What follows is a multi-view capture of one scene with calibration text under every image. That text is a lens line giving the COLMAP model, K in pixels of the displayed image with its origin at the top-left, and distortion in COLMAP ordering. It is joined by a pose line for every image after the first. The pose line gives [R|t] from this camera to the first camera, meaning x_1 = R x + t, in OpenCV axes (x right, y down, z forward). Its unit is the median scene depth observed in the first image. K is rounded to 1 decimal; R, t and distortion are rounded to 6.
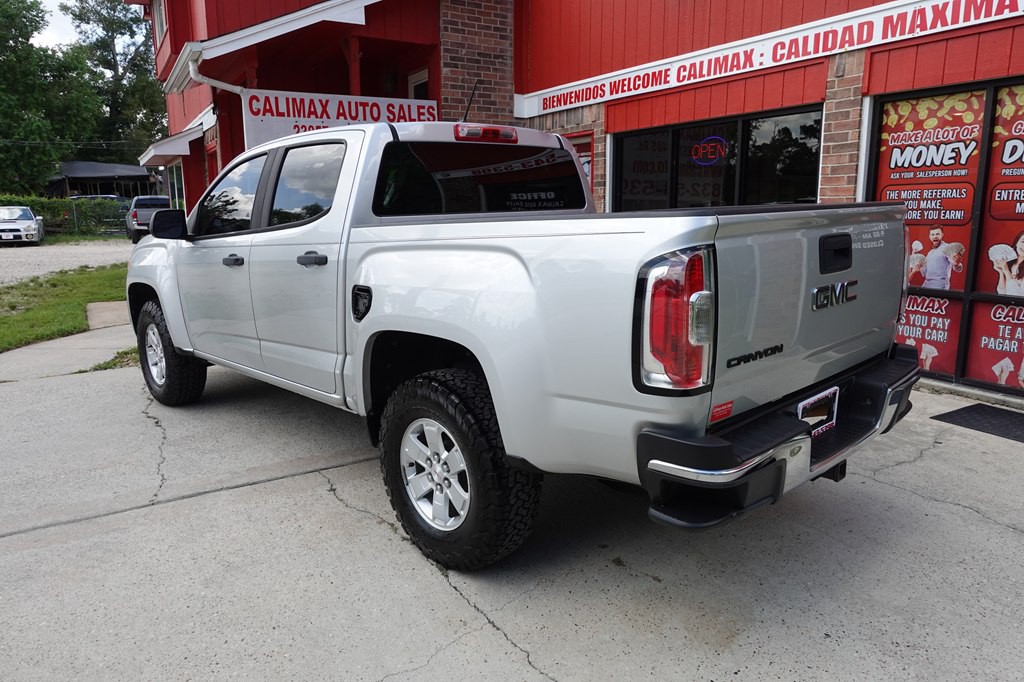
lens RADIAL K [[706.0, 0, 513.8], [0, 706.0, 338.9], [0, 0, 1]] dist [0.000086, -0.000670]
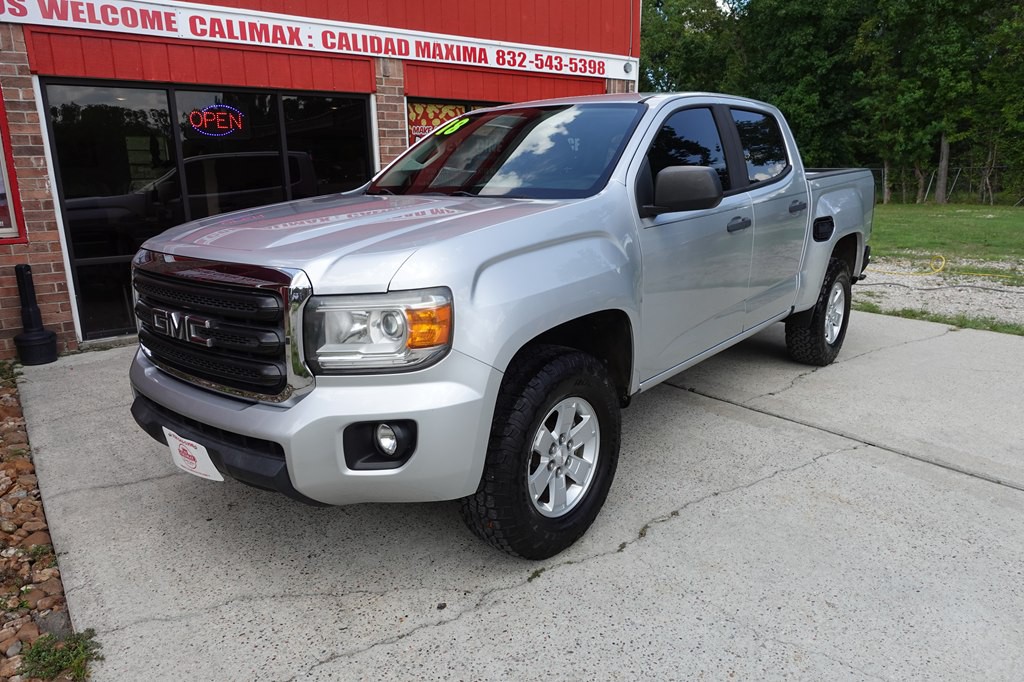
lens RADIAL K [[706.0, 0, 513.5], [0, 706.0, 339.9], [0, 0, 1]] dist [0.000086, -0.000670]
pose [[-0.118798, -0.212375, 0.969940, -0.910094], [0.204916, 0.950584, 0.233235, -0.171374], [-0.971543, 0.226465, -0.069409, 0.982844]]
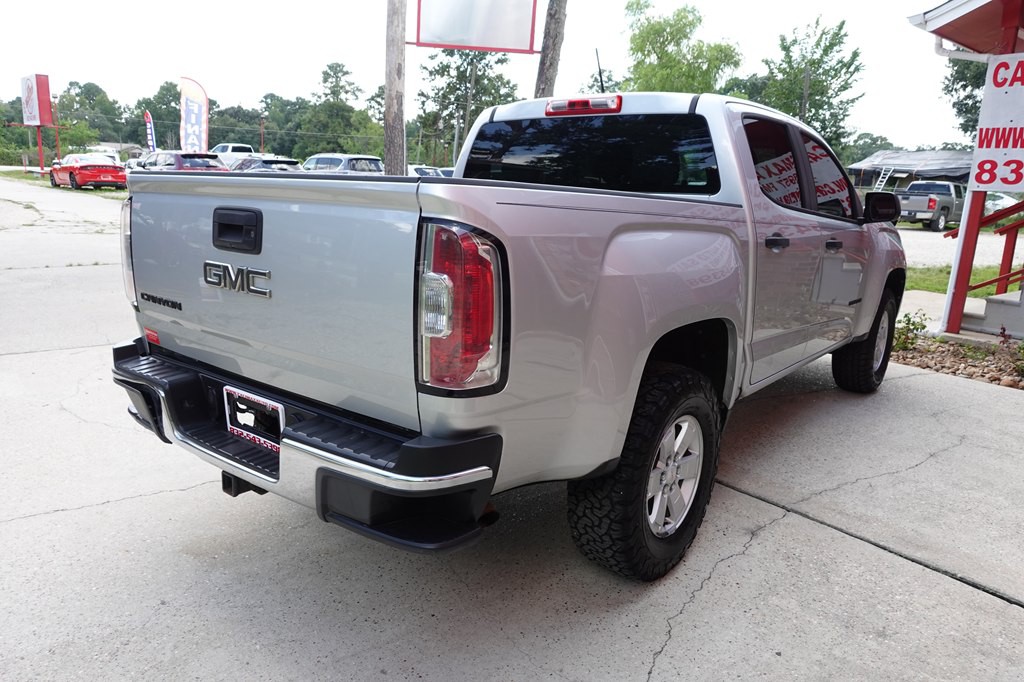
lens RADIAL K [[706.0, 0, 515.2], [0, 706.0, 337.9], [0, 0, 1]] dist [0.000086, -0.000670]
pose [[0.141133, 0.231588, -0.962522, 0.593978], [-0.225564, 0.954203, 0.196513, -0.105541], [0.963951, 0.189376, 0.186908, 0.521170]]
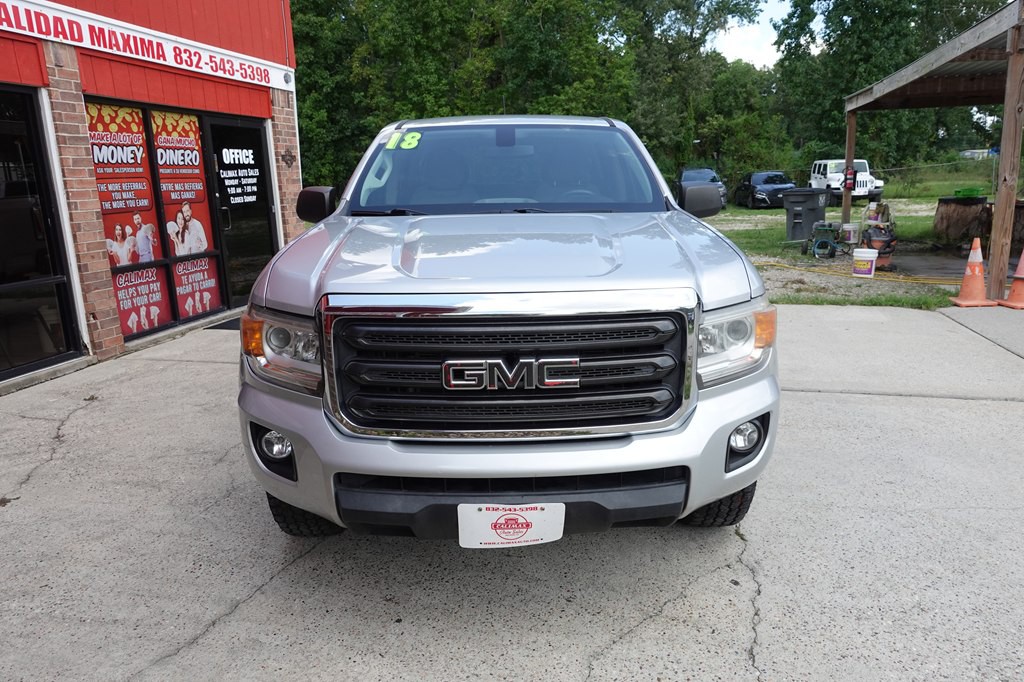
lens RADIAL K [[706.0, 0, 513.1], [0, 706.0, 339.8], [0, 0, 1]] dist [0.000086, -0.000670]
pose [[-0.732944, -0.124929, 0.668719, -0.711135], [0.160413, 0.923536, 0.348353, -0.263569], [-0.661105, 0.362595, -0.656860, 1.378503]]
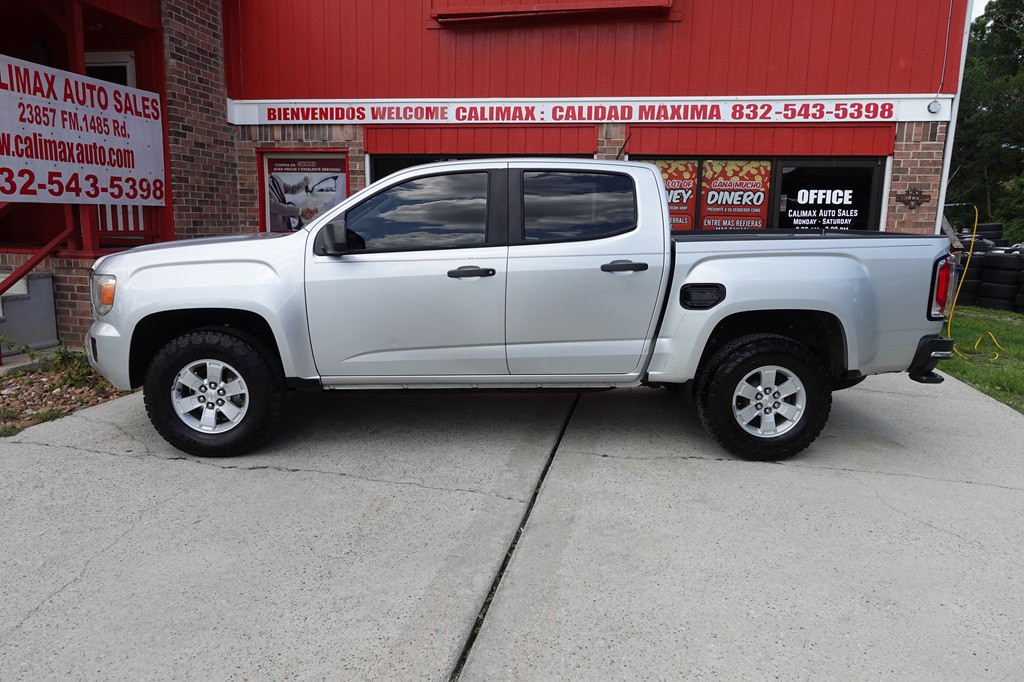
lens RADIAL K [[706.0, 0, 513.1], [0, 706.0, 340.6], [0, 0, 1]] dist [0.000086, -0.000670]
pose [[0.663053, -0.102403, 0.741535, -0.810639], [0.113194, 0.992924, 0.035905, -0.029378], [-0.739965, 0.060130, 0.669952, 0.187970]]
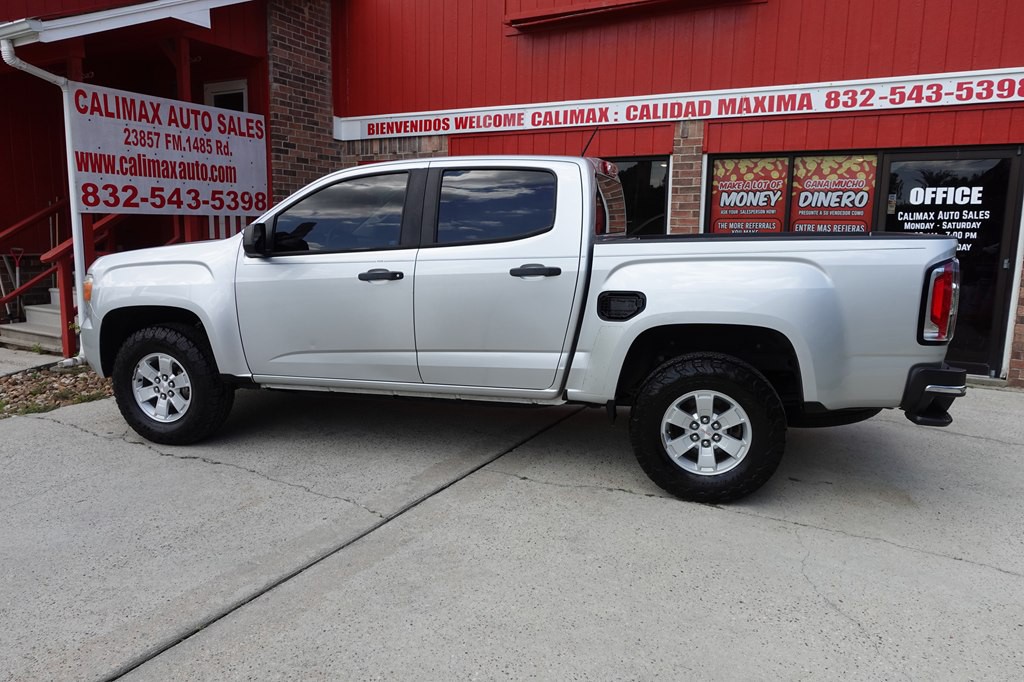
lens RADIAL K [[706.0, 0, 512.8], [0, 706.0, 338.2], [0, 0, 1]] dist [0.000086, -0.000670]
pose [[0.855777, -0.057634, 0.514124, -0.541777], [0.074686, 0.997128, -0.012538, 0.003878], [-0.511925, 0.049128, 0.857624, 0.028367]]
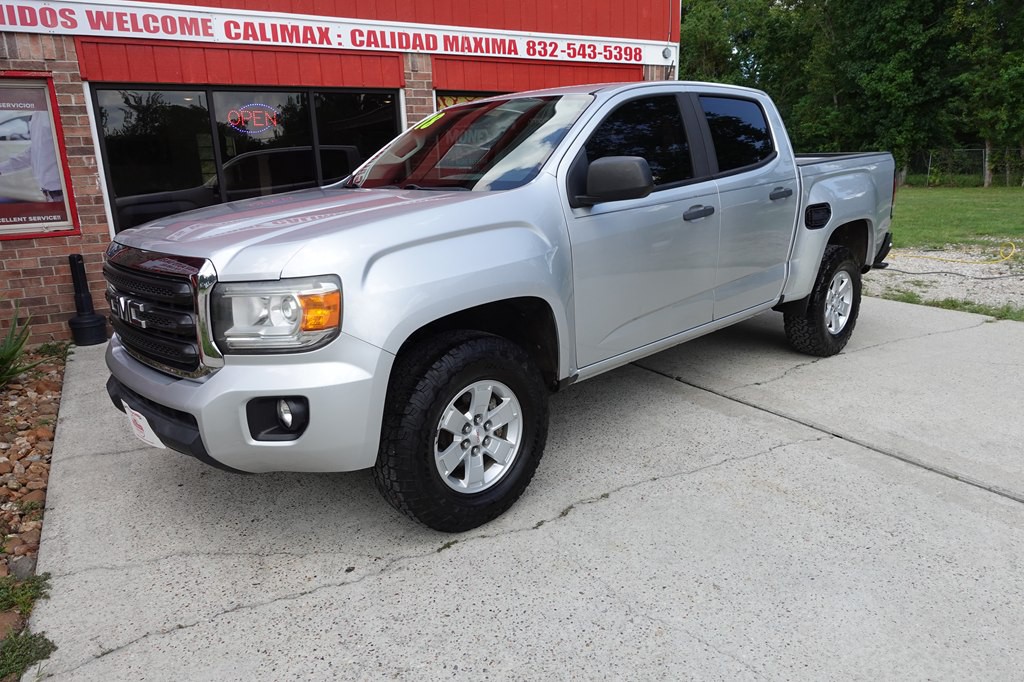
lens RADIAL K [[706.0, 0, 513.3], [0, 706.0, 340.4], [0, 0, 1]] dist [0.000086, -0.000670]
pose [[-0.000593, -0.228895, 0.973451, -0.941491], [0.221593, 0.949220, 0.223332, -0.149970], [-0.975139, 0.215843, 0.050158, 0.871904]]
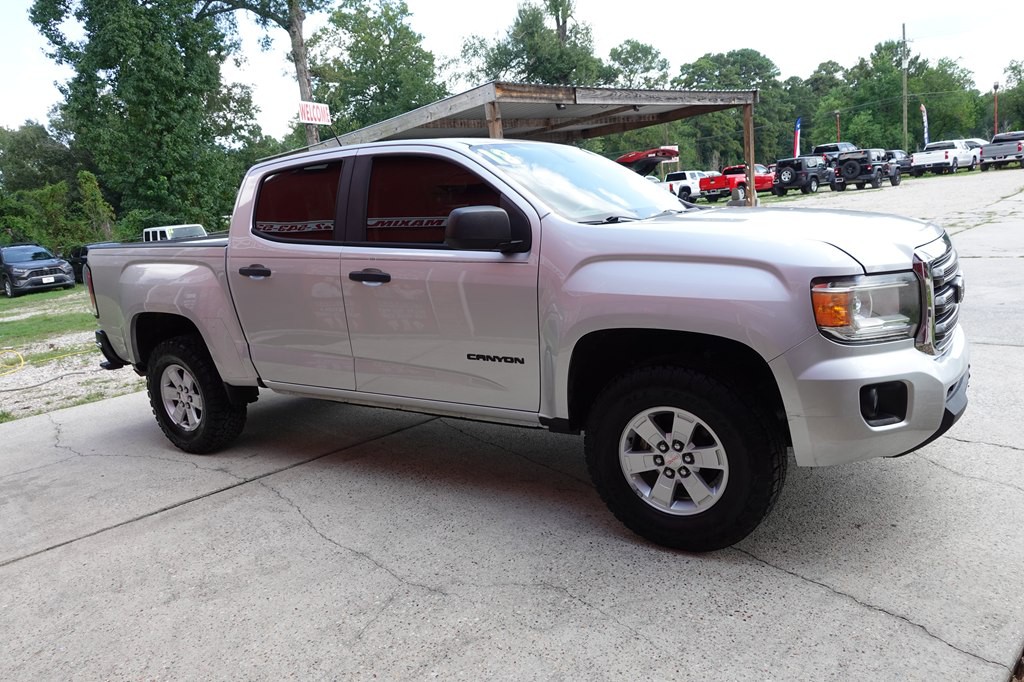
lens RADIAL K [[706.0, 0, 514.8], [0, 706.0, 341.4], [0, 0, 1]] dist [0.000086, -0.000670]
pose [[-0.966013, 0.150272, -0.210325, -0.030451], [0.062350, 0.925093, 0.374587, -0.302027], [0.250860, 0.348743, -0.903021, 1.555283]]
